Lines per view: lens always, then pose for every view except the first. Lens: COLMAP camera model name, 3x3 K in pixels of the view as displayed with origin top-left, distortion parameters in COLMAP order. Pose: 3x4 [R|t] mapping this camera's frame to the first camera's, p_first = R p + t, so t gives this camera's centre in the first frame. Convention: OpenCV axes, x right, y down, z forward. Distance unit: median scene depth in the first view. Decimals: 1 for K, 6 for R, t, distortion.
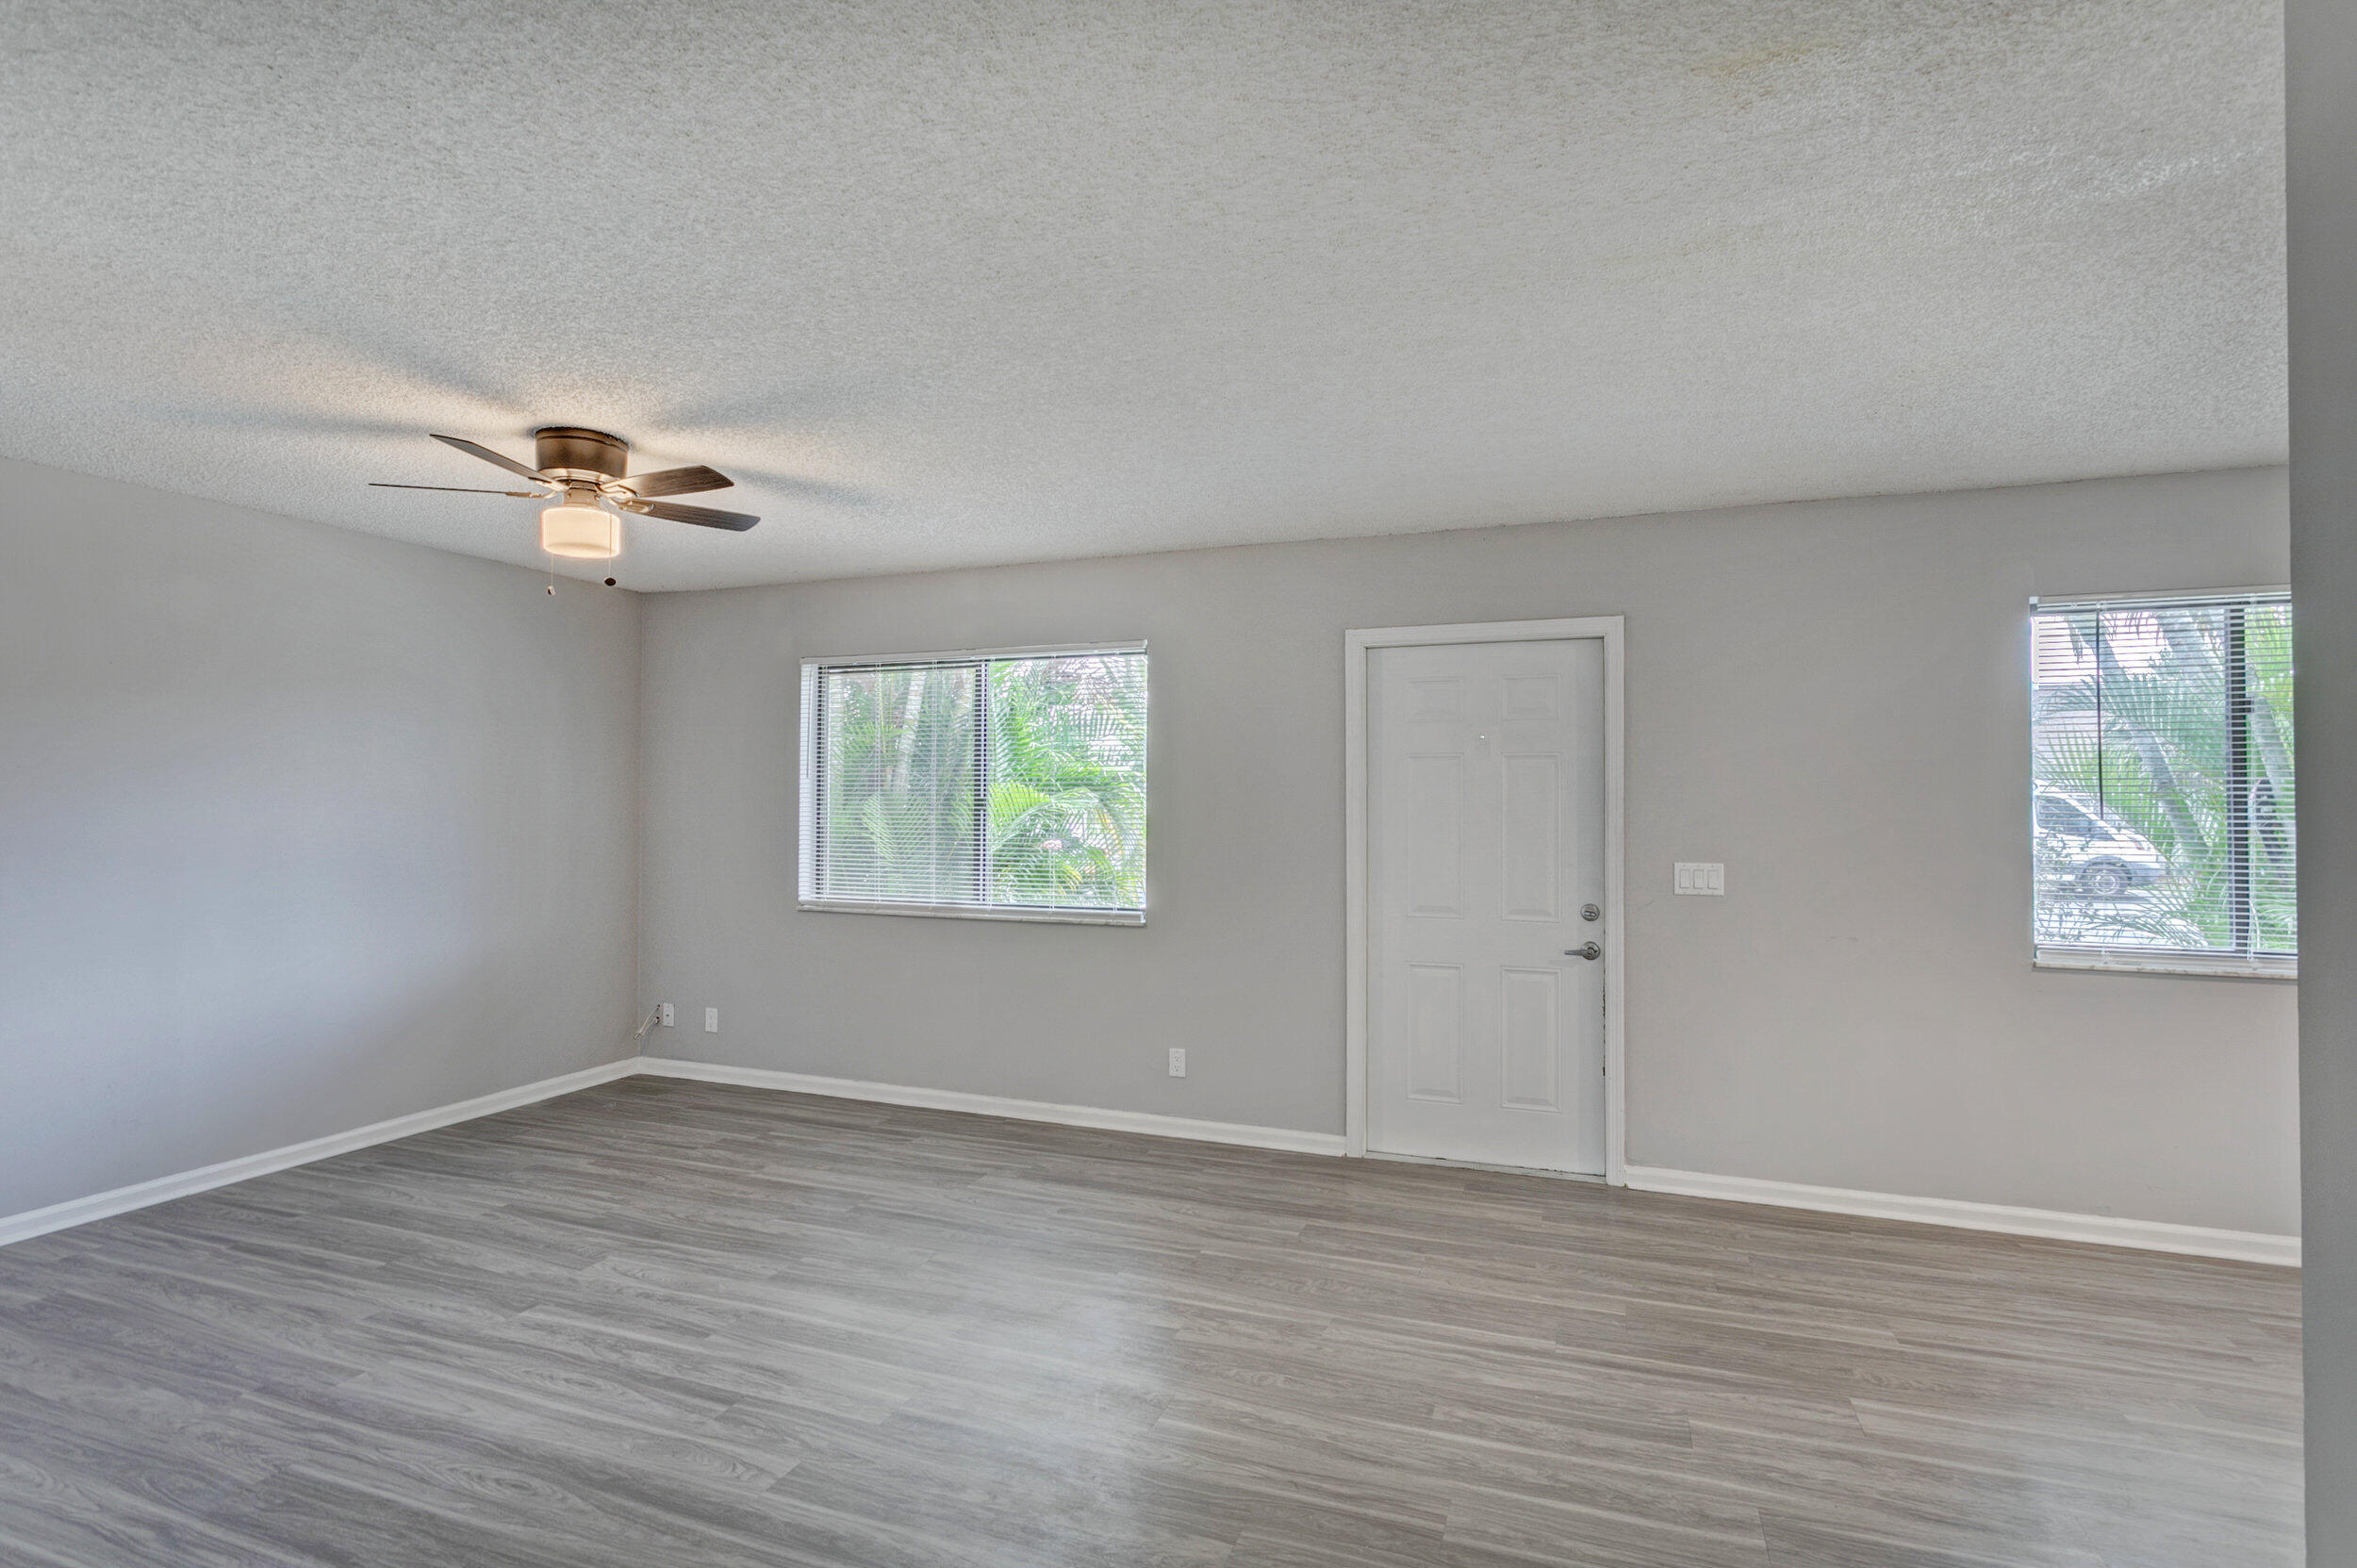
lens RADIAL K [[1174.6, 0, 1180.0], [0, 1174.6, 786.9], [0, 0, 1]] dist [-0.002032, 0.001233]
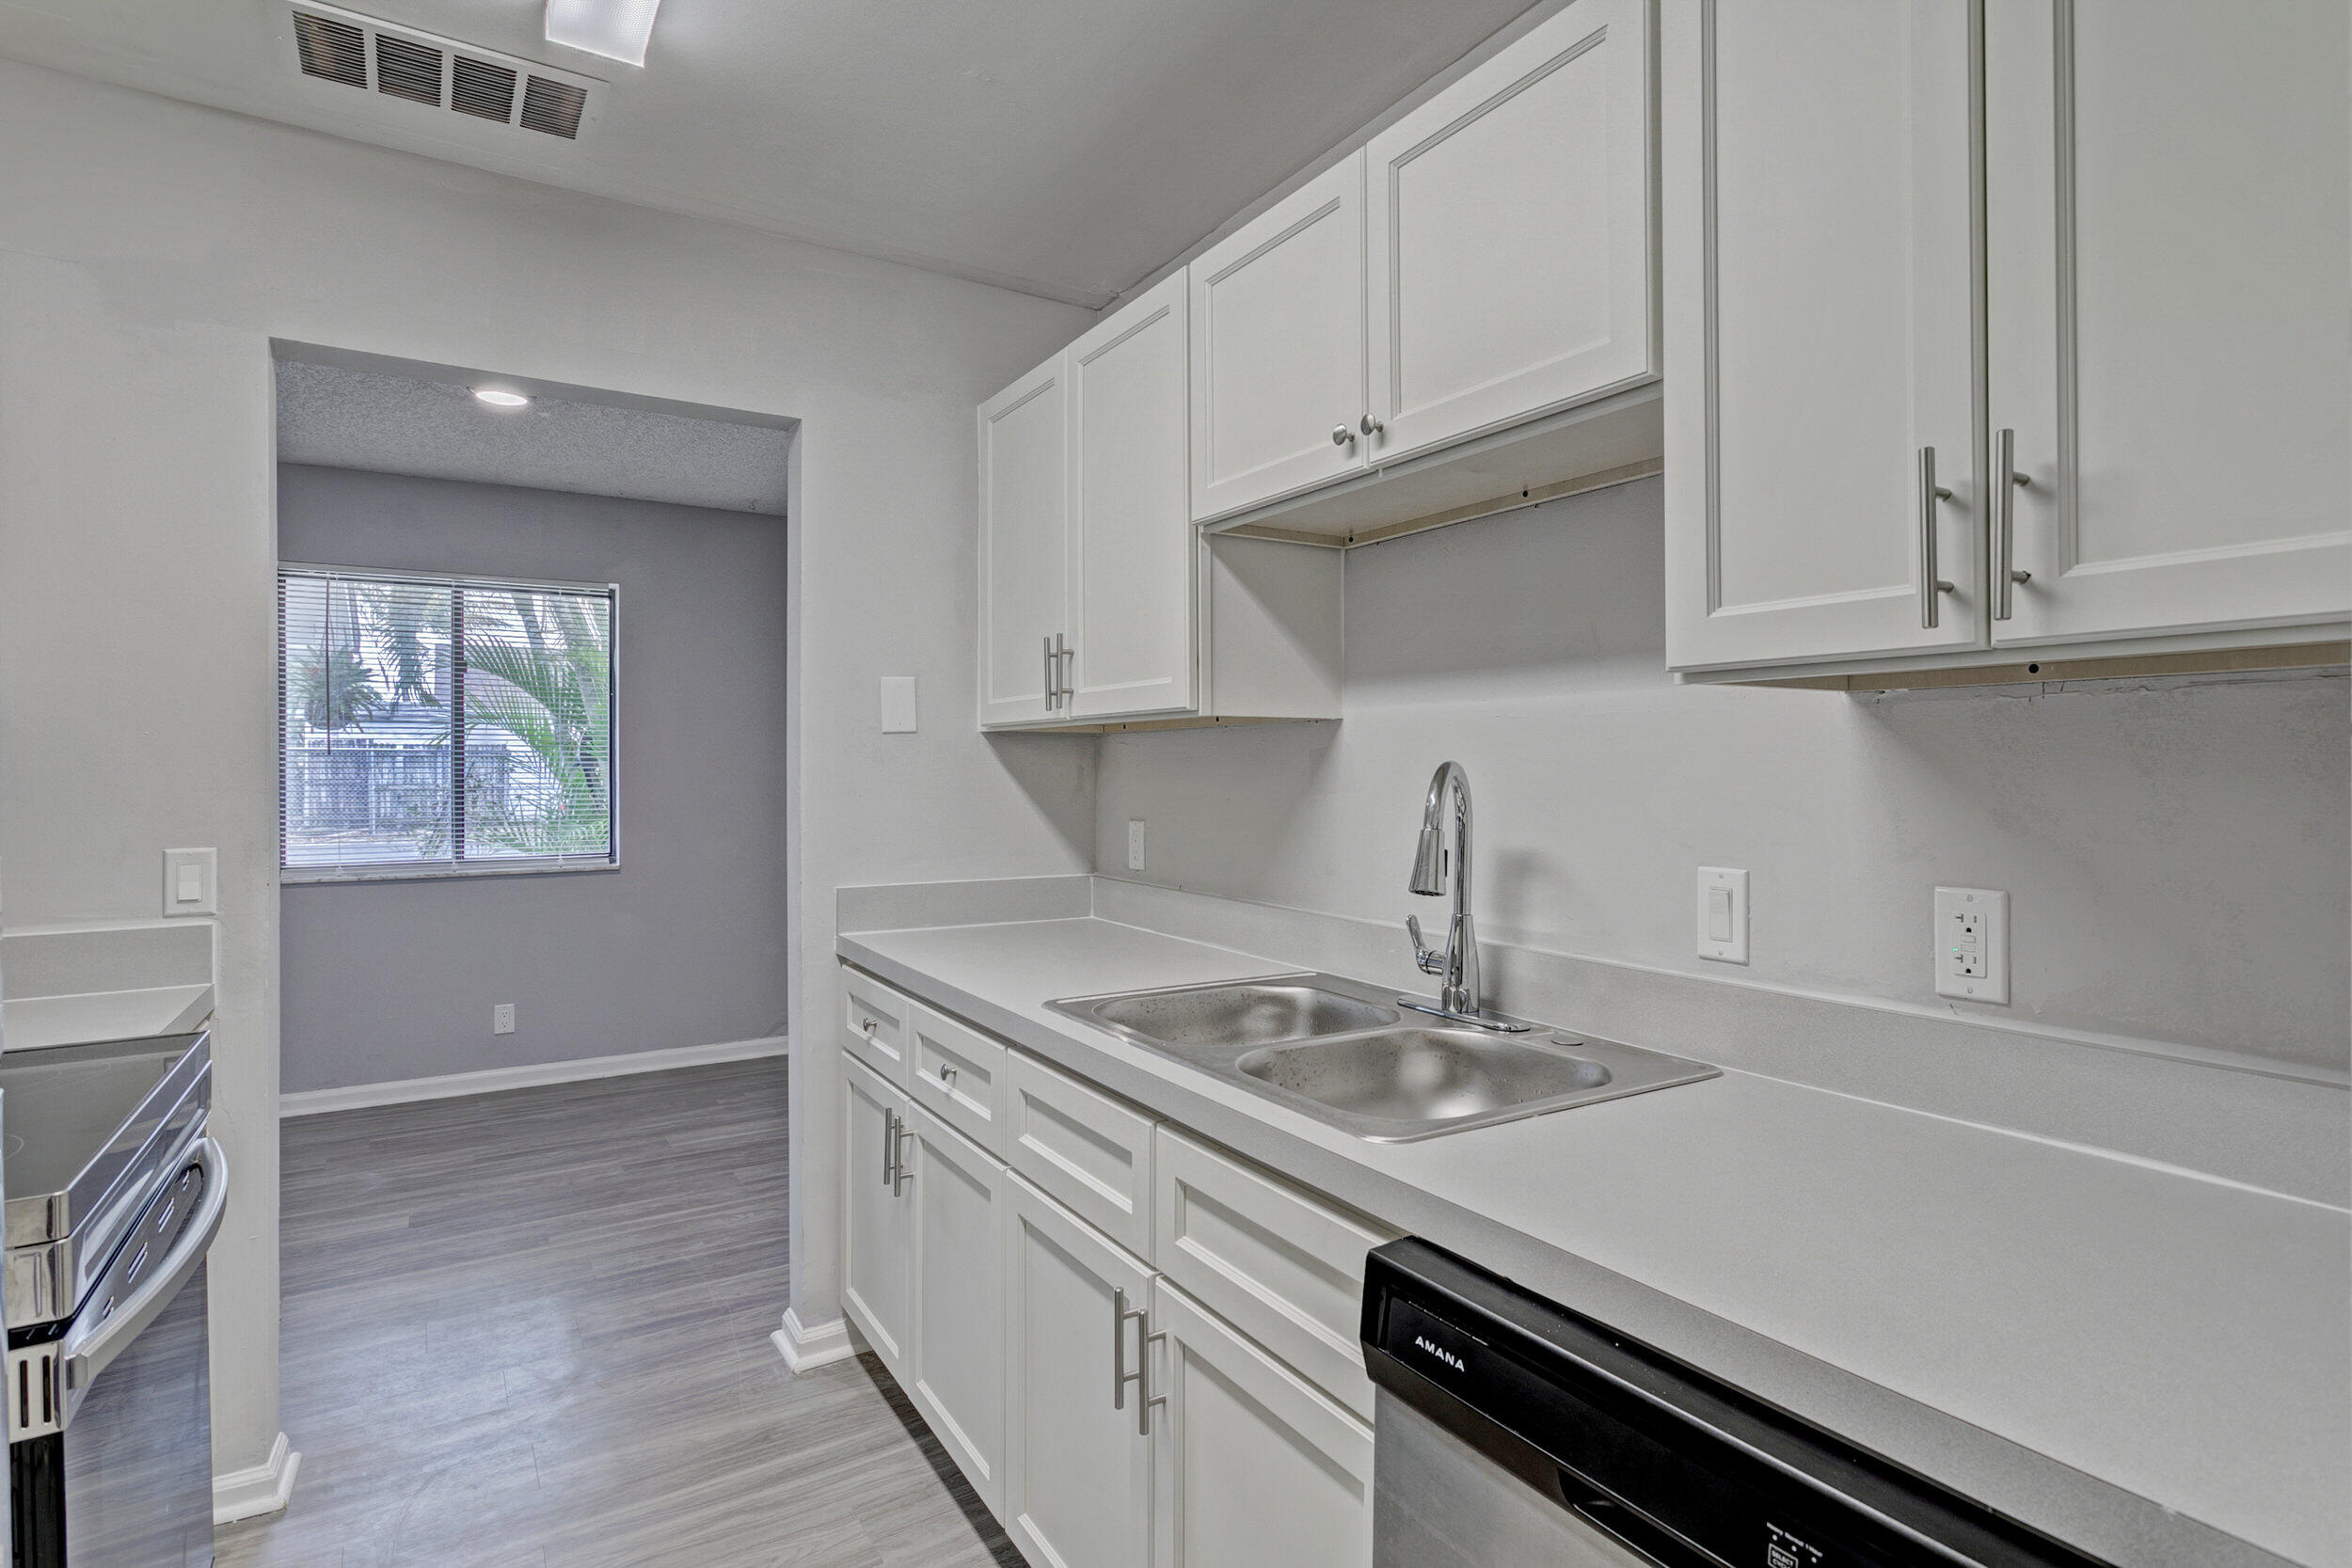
lens RADIAL K [[1171.9, 0, 1177.5], [0, 1171.9, 786.9], [0, 0, 1]] dist [-0.002032, 0.001233]
pose [[0.595908, -0.014772, 0.802917, 0.348975], [-0.006971, 0.999698, 0.023567, 0.025523], [-0.803023, -0.019641, 0.595625, -0.398135]]
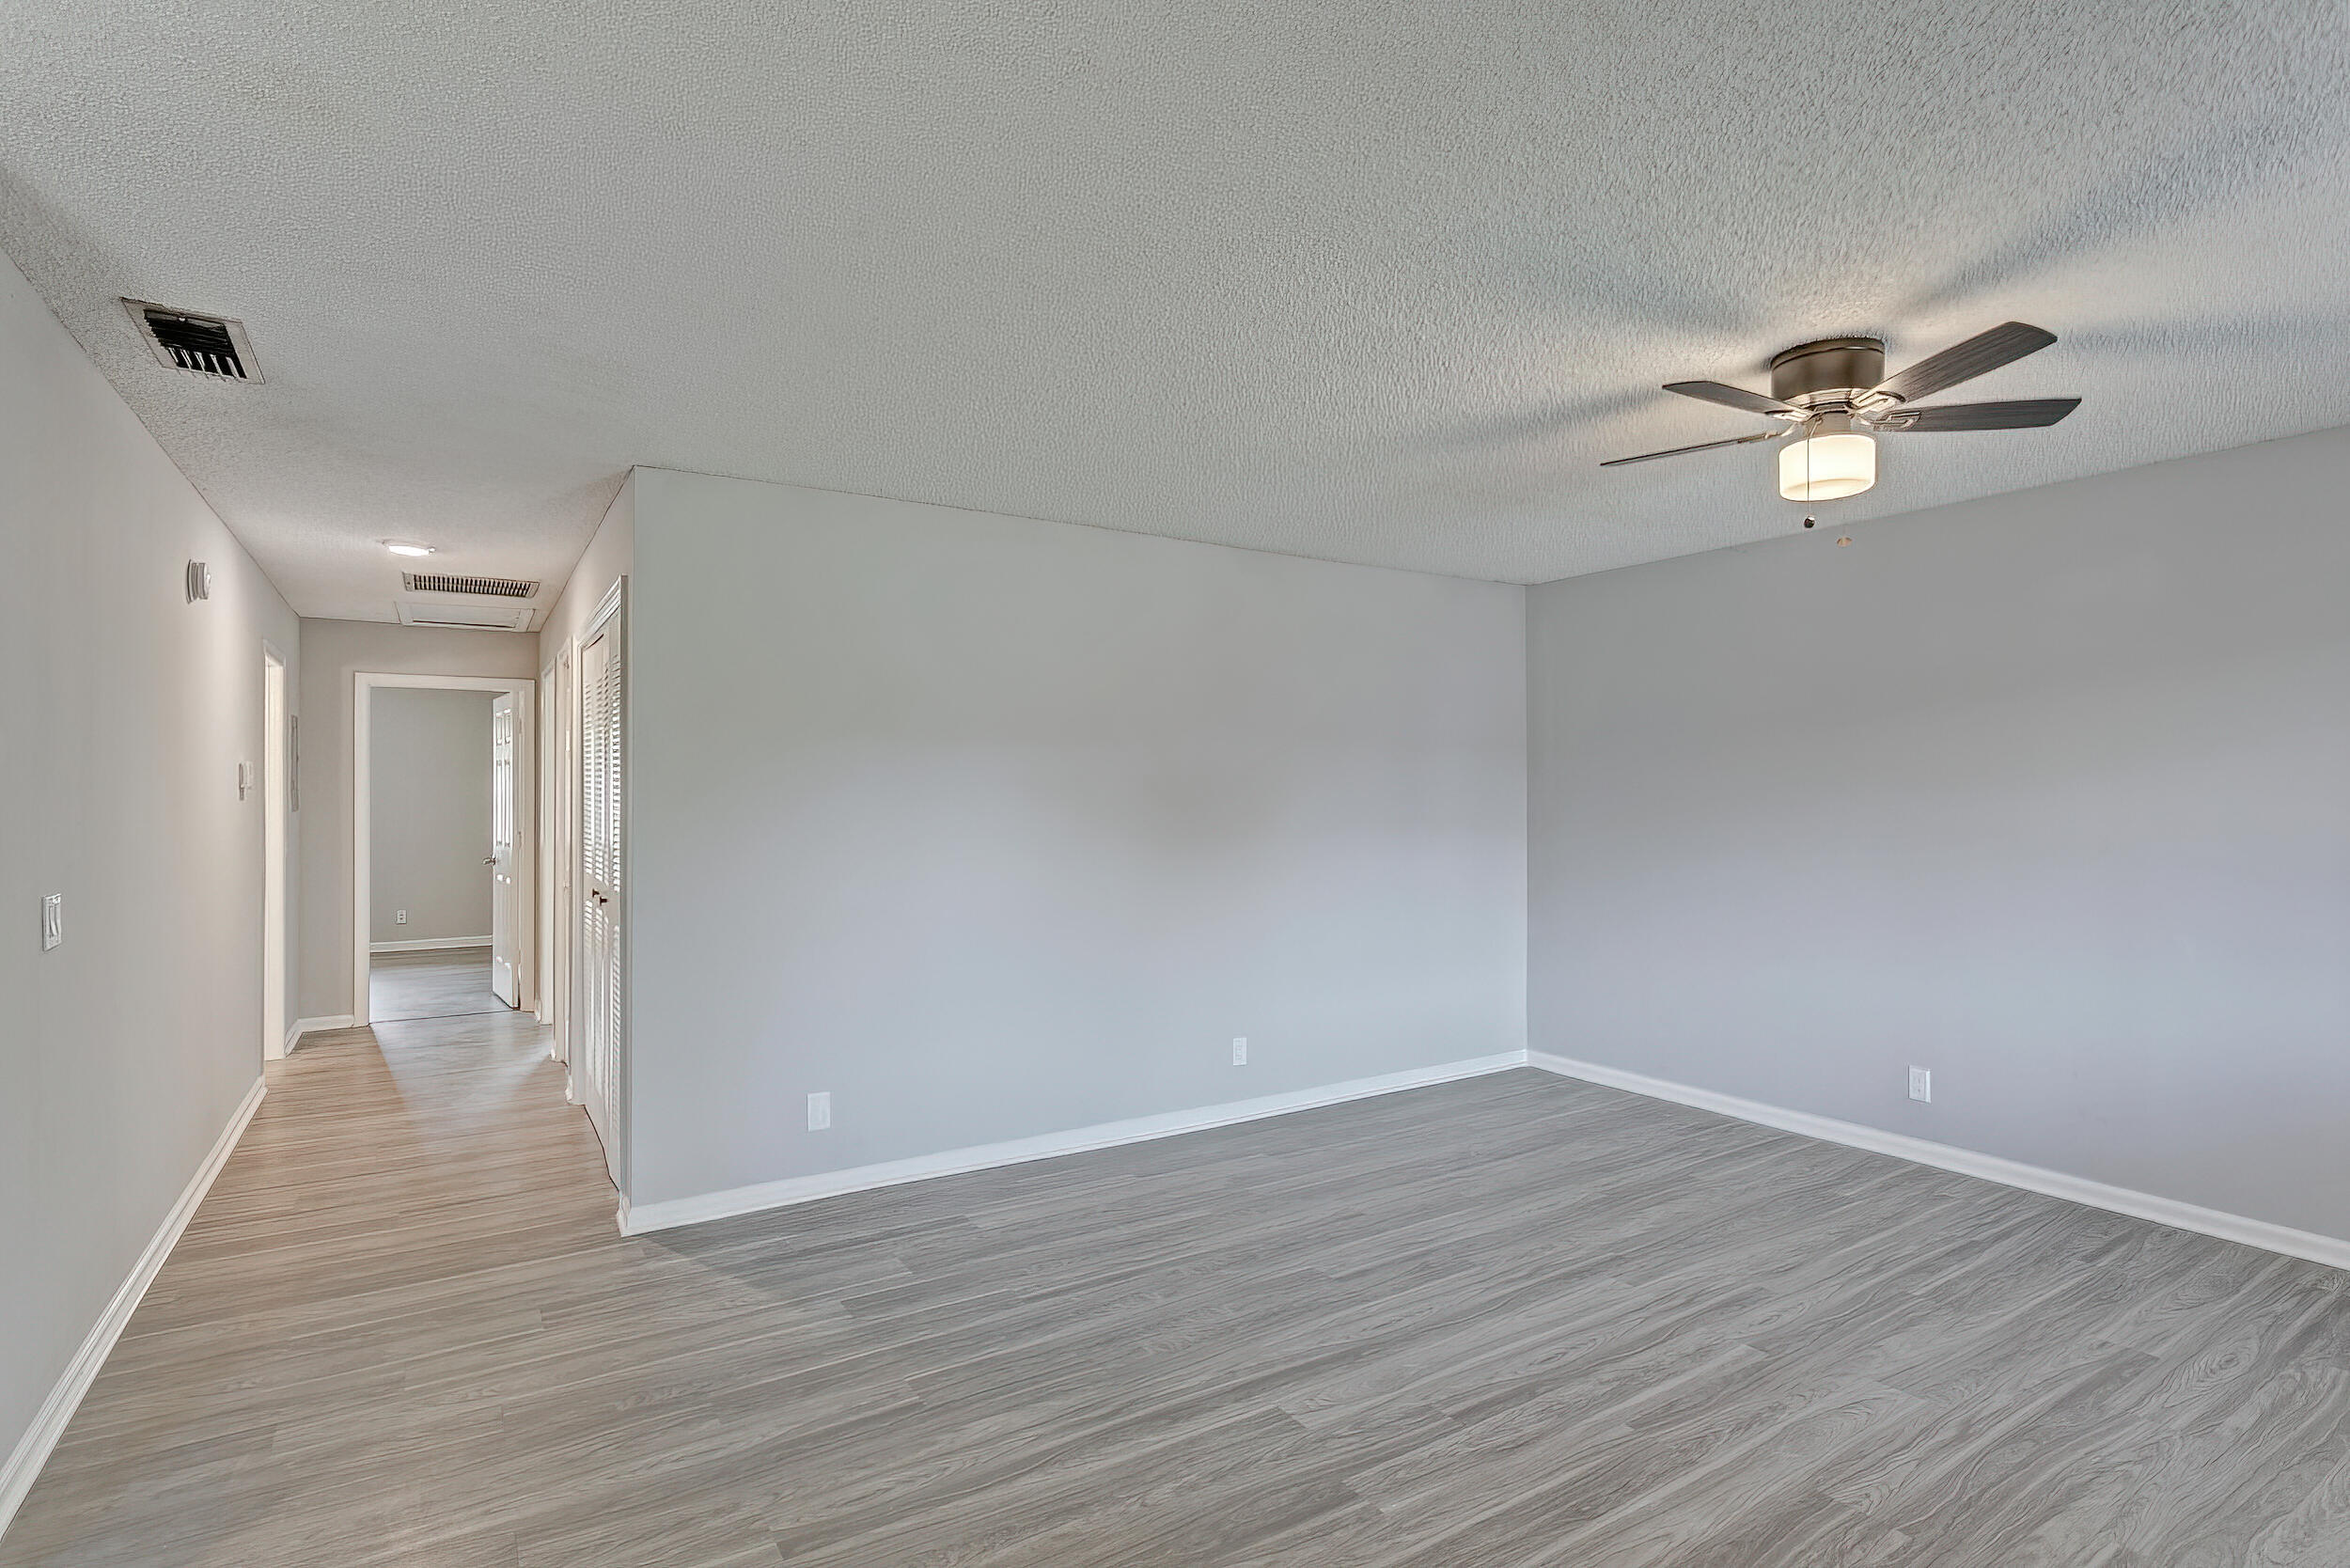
lens RADIAL K [[1171.1, 0, 1176.5], [0, 1171.1, 786.9], [0, 0, 1]] dist [-0.002032, 0.001233]
pose [[-0.594057, -0.006302, -0.804398, 0.378965], [0.005913, 0.999908, -0.012200, 0.013728], [0.804401, -0.012004, -0.593965, 1.000079]]
